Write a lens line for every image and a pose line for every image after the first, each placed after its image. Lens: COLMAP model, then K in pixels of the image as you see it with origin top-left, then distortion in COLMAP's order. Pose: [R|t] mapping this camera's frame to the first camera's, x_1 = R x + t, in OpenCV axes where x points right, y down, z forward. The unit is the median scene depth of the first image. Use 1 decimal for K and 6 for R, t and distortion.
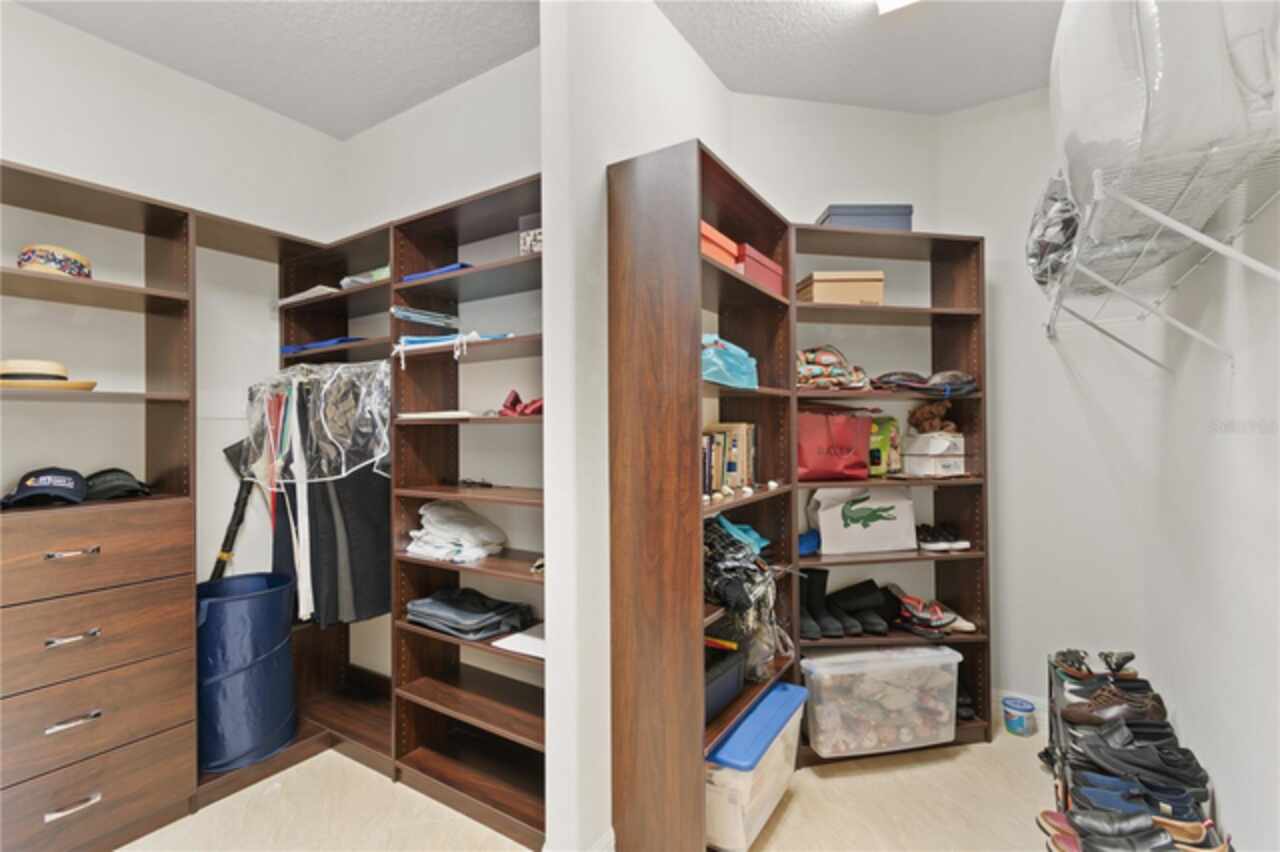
lens RADIAL K [[586.6, 0, 639.4], [0, 586.6, 427.8], [0, 0, 1]] dist [0.009823, -0.001054]
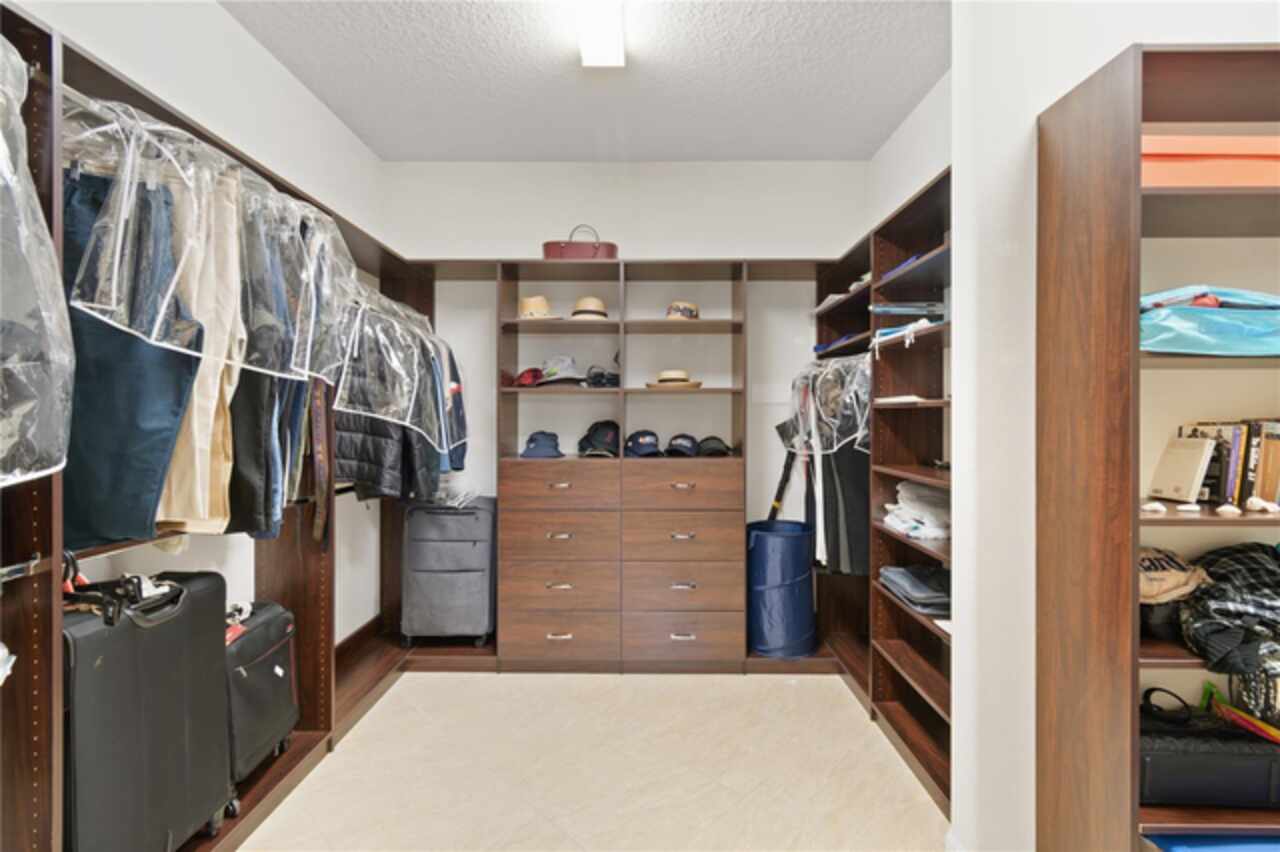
lens RADIAL K [[586.6, 0, 640.2], [0, 586.6, 417.0], [0, 0, 1]] dist [0.009823, -0.001054]
pose [[0.532422, 0.013428, -0.846373, 0.308138], [-0.002803, 0.999897, 0.014101, -0.003348], [0.846475, -0.005135, 0.532404, 0.013501]]
